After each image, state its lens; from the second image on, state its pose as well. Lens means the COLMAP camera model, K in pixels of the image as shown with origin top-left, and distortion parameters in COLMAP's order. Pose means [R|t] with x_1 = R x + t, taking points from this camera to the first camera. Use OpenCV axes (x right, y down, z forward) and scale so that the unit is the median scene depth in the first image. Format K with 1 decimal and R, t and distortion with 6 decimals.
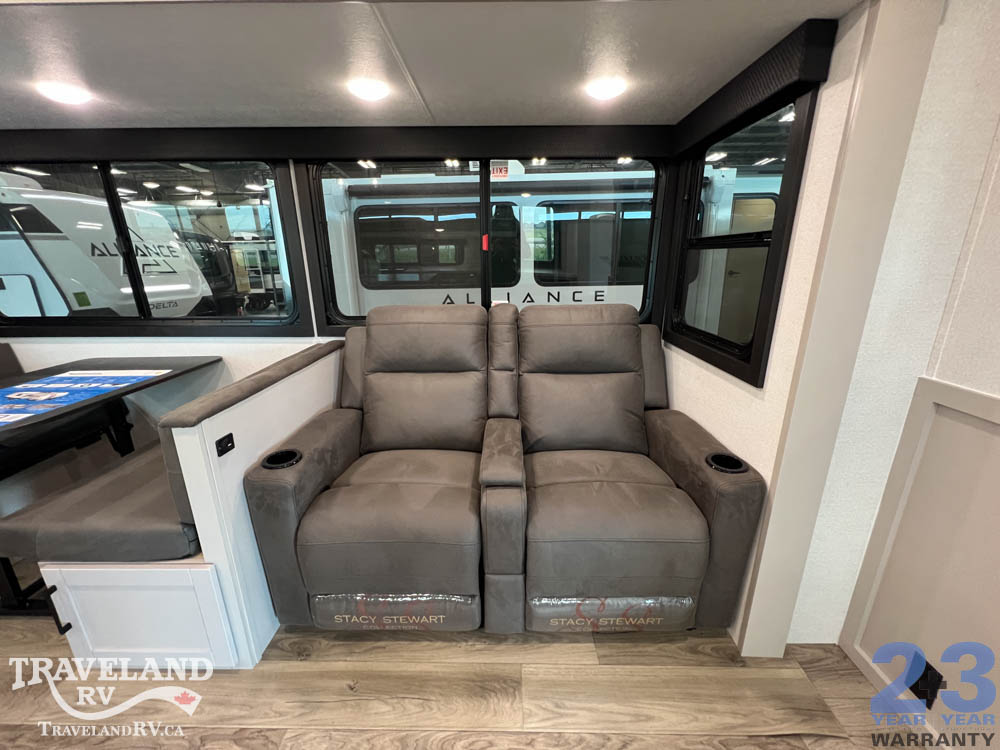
lens RADIAL K [[400.6, 0, 498.2], [0, 400.6, 373.1], [0, 0, 1]] dist [-0.000420, -0.000264]
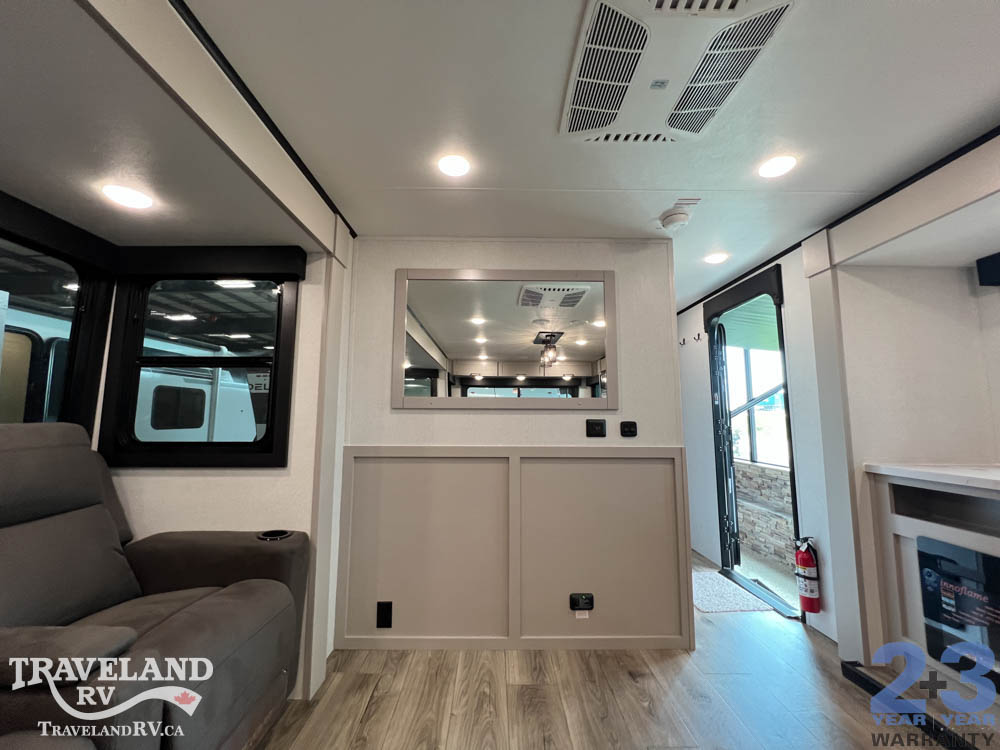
lens RADIAL K [[400.6, 0, 498.2], [0, 400.6, 373.1], [0, 0, 1]] dist [-0.000420, -0.000264]
pose [[-0.021605, 0.123103, 0.992159, -0.546313], [0.271502, 0.955819, -0.112682, 0.060103], [-0.962195, 0.266939, -0.054073, 0.225085]]
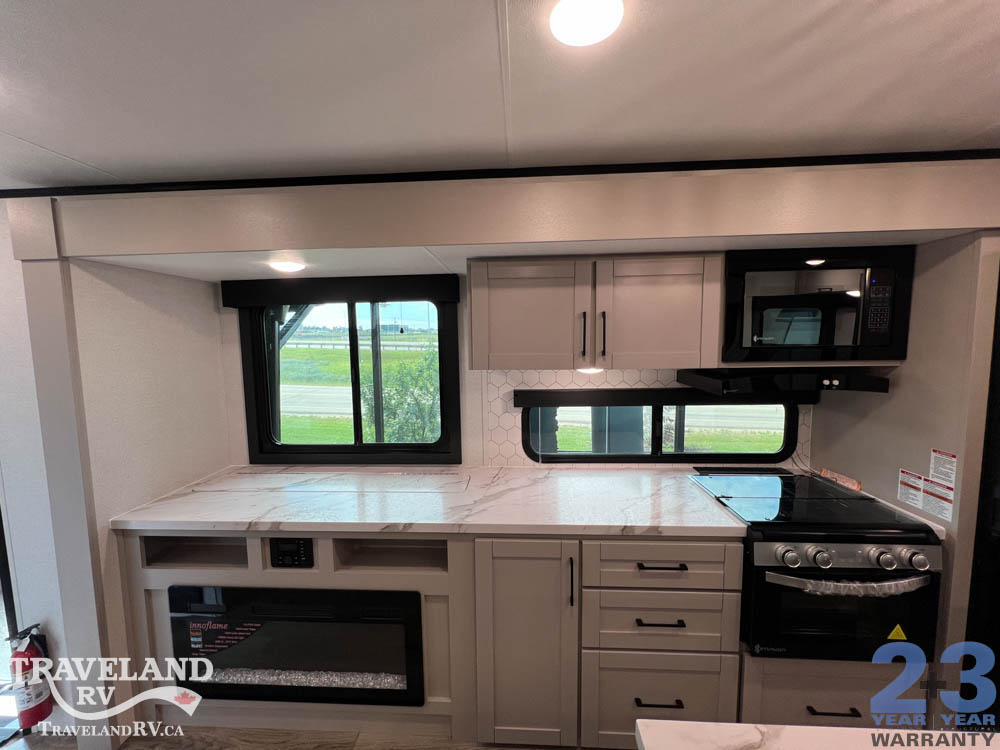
lens RADIAL K [[405.2, 0, 497.5], [0, 405.2, 373.5], [0, 0, 1]] dist [-0.001562, -0.000692]
pose [[-0.998655, 0.018651, 0.048370, -0.351067], [0.035047, 0.930415, 0.364827, -0.147103], [-0.038200, 0.366032, -0.929818, -0.053792]]
